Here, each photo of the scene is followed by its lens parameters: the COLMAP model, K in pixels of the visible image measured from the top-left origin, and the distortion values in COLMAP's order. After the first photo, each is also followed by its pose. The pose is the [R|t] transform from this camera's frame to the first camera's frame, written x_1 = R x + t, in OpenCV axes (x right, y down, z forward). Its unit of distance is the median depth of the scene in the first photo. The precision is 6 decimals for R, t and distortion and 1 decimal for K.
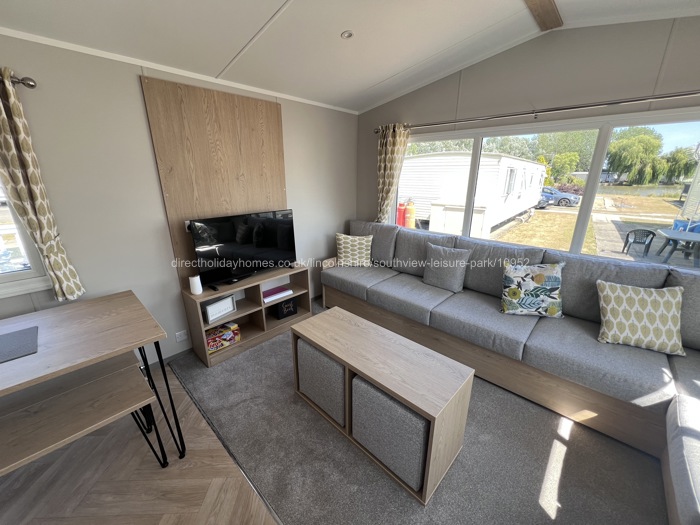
lens RADIAL K [[278.6, 0, 349.1], [0, 278.6, 261.0], [0, 0, 1]] dist [-0.001325, -0.000462]
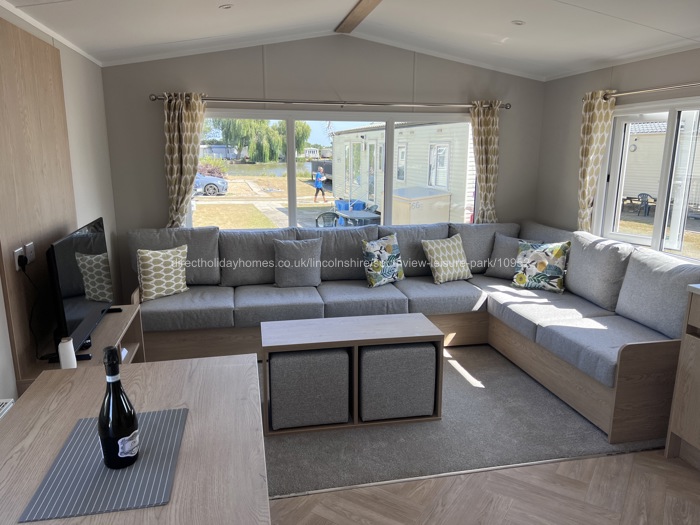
lens RADIAL K [[521.5, 0, 351.2], [0, 521.5, 261.4], [0, 0, 1]] dist [0.041333, -0.040685]
pose [[0.570671, -0.170326, 0.803320, -0.838821], [0.240598, 0.970003, 0.034748, 0.001871], [-0.785141, 0.173448, 0.594533, -0.104955]]
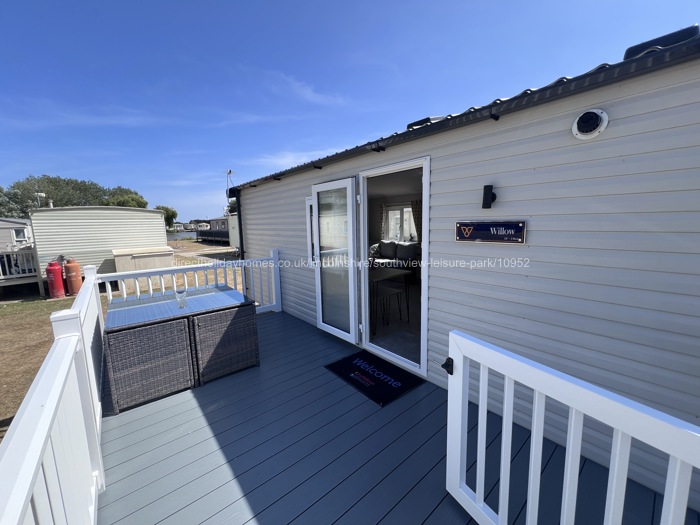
lens RADIAL K [[278.6, 0, 351.4], [0, 278.6, 259.4], [0, 0, 1]] dist [-0.001325, -0.000462]
pose [[0.114997, -0.134599, 0.984205, -2.196258], [0.313855, 0.944949, 0.092559, -0.054215], [-0.942481, 0.298254, 0.150911, 0.189697]]
